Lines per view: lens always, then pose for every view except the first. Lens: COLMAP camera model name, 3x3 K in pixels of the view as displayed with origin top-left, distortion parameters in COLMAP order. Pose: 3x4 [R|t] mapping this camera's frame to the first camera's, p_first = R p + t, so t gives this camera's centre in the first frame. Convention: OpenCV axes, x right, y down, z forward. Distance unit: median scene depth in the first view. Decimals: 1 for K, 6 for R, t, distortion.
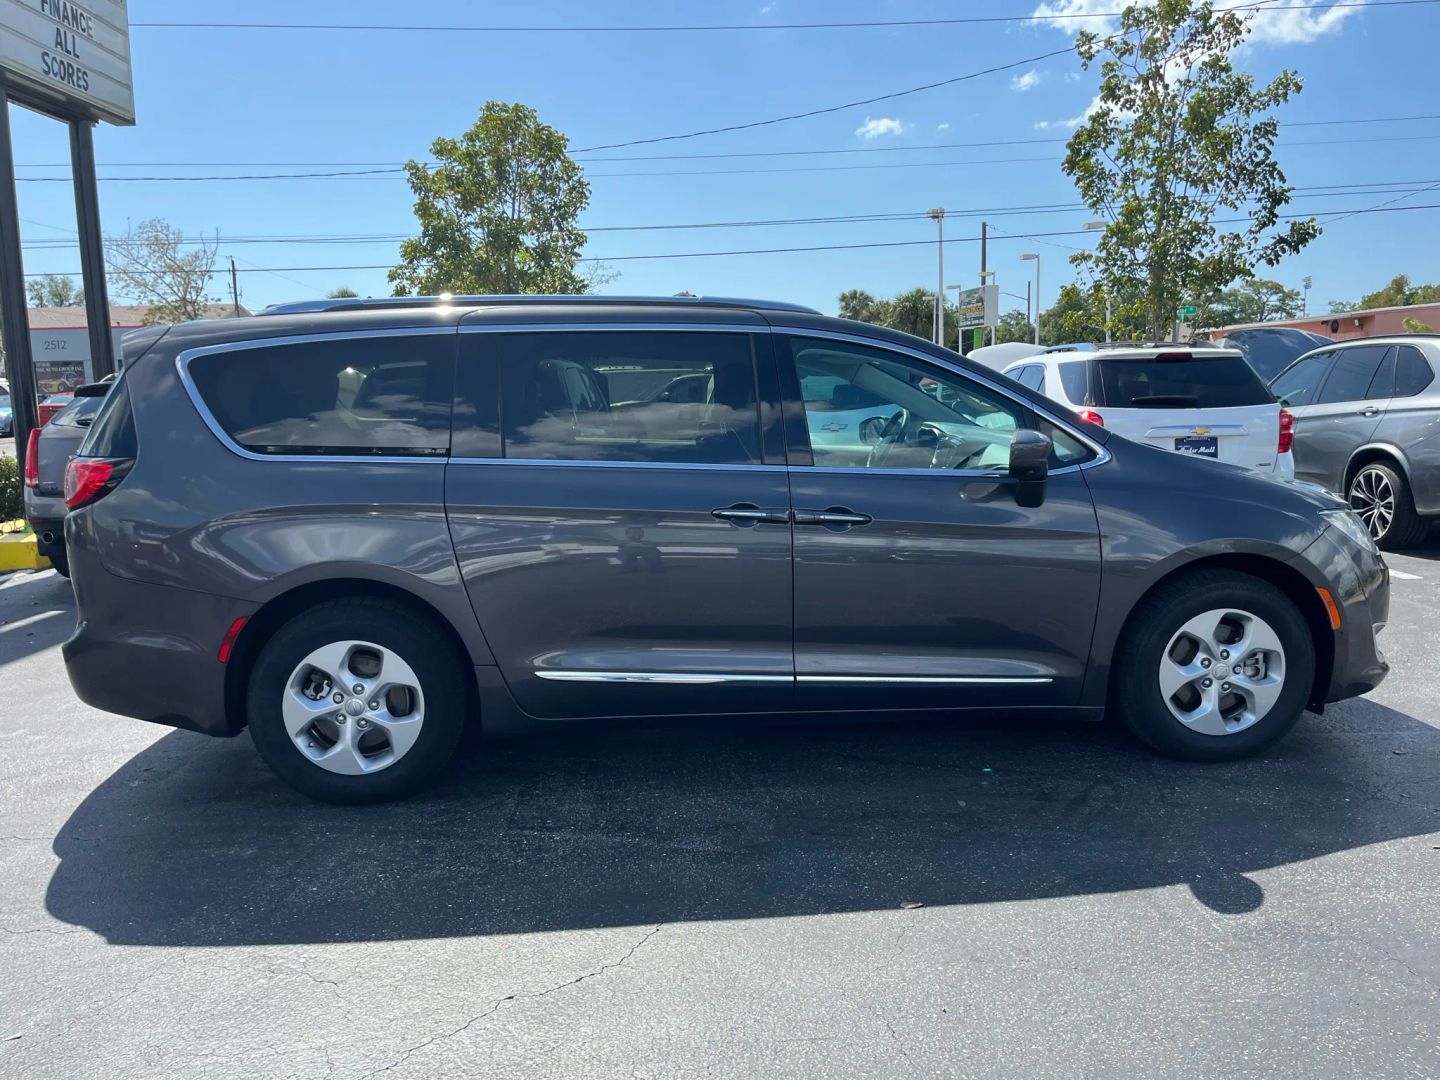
lens RADIAL K [[1091.9, 0, 713.7], [0, 1091.9, 553.3], [0, 0, 1]] dist [0.070998, -0.099689]
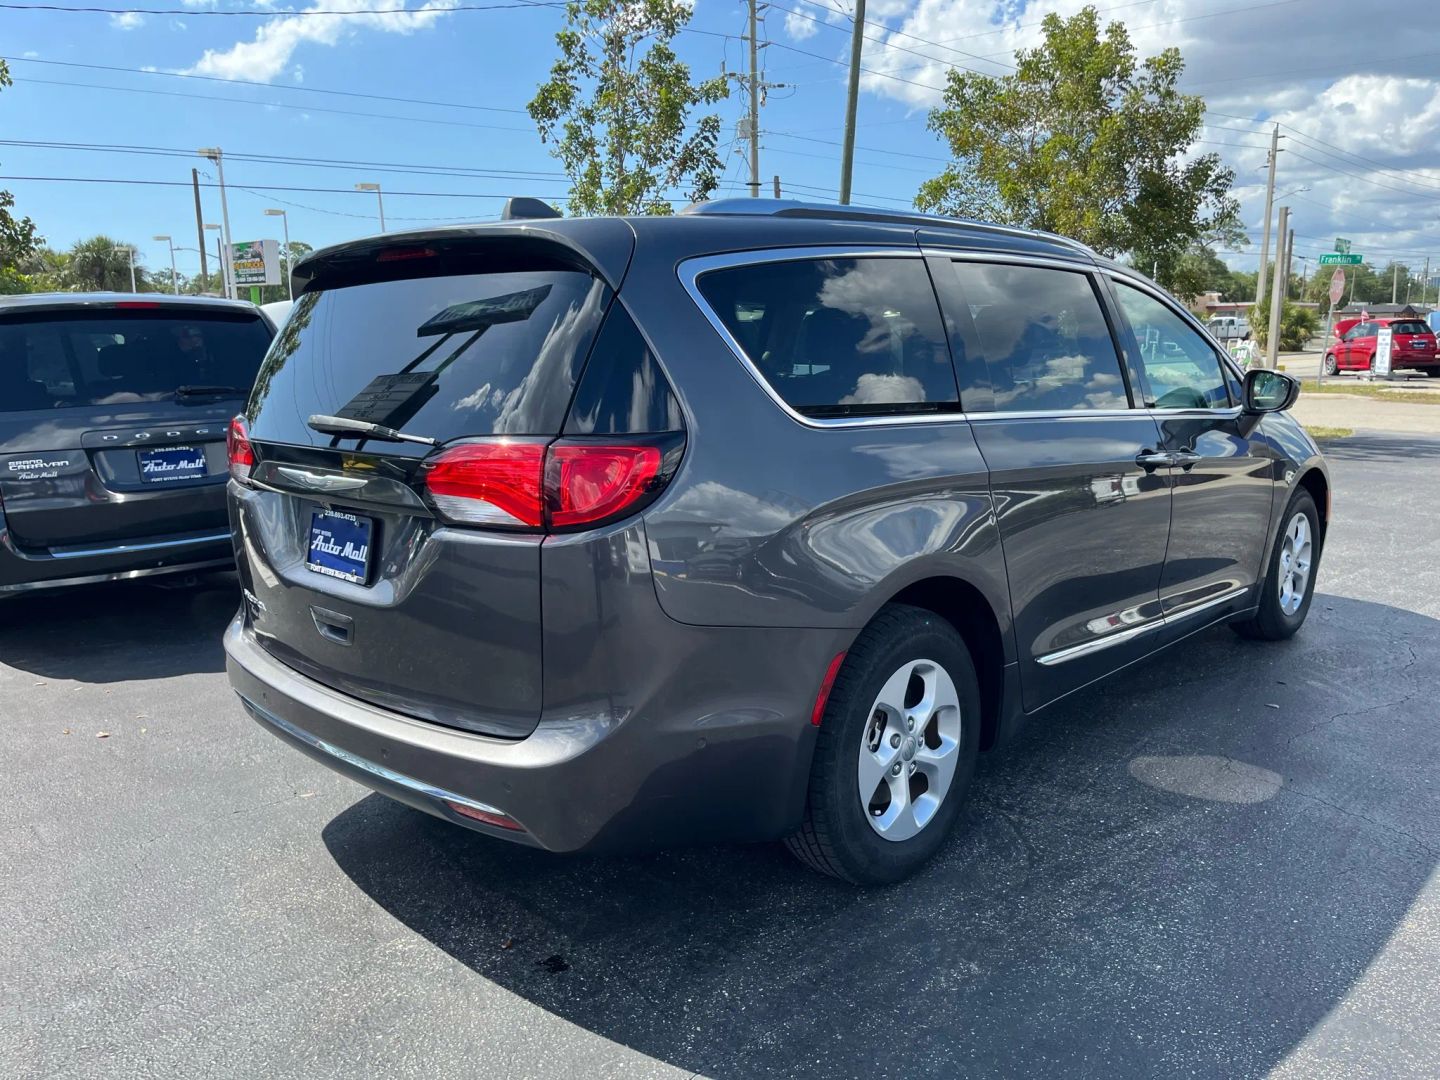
lens RADIAL K [[1091.9, 0, 724.5], [0, 1091.9, 541.0], [0, 0, 1]] dist [0.070998, -0.099689]
pose [[0.740575, -0.107933, 0.663249, -0.859925], [0.096462, 0.993869, 0.054028, -0.049945], [-0.665014, 0.023966, 0.746446, 0.498287]]
